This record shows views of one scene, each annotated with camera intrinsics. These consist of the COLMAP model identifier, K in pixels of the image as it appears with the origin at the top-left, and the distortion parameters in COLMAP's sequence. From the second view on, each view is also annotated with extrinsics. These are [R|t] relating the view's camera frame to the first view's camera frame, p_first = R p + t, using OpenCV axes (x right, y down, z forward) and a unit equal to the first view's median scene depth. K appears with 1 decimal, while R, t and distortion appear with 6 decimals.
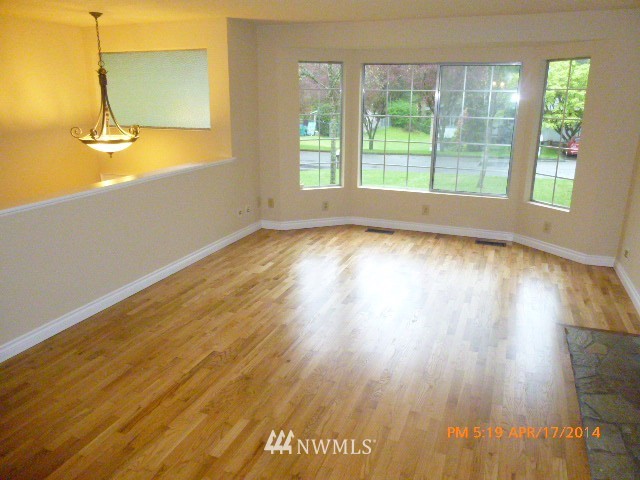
lens RADIAL K [[479.5, 0, 321.5], [0, 479.5, 237.2], [0, 0, 1]] dist [-0.053452, 0.001362]
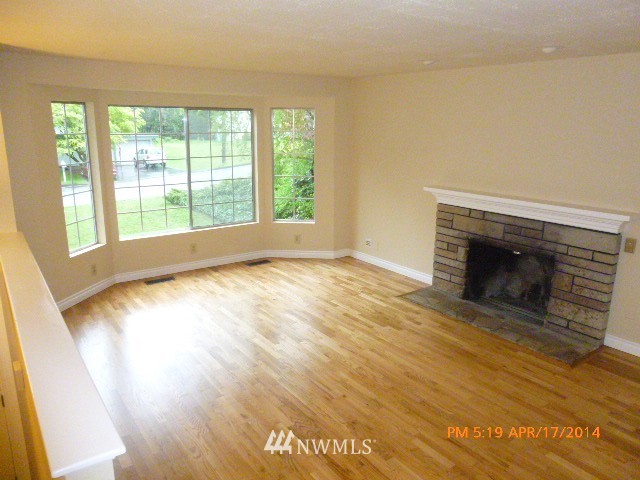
lens RADIAL K [[479.5, 0, 322.0], [0, 479.5, 241.9], [0, 0, 1]] dist [-0.053452, 0.001362]
pose [[0.529503, -0.203996, 0.823415, -0.511451], [0.230512, 0.968733, 0.091765, -0.107615], [-0.816389, 0.141217, 0.559971, 0.213739]]
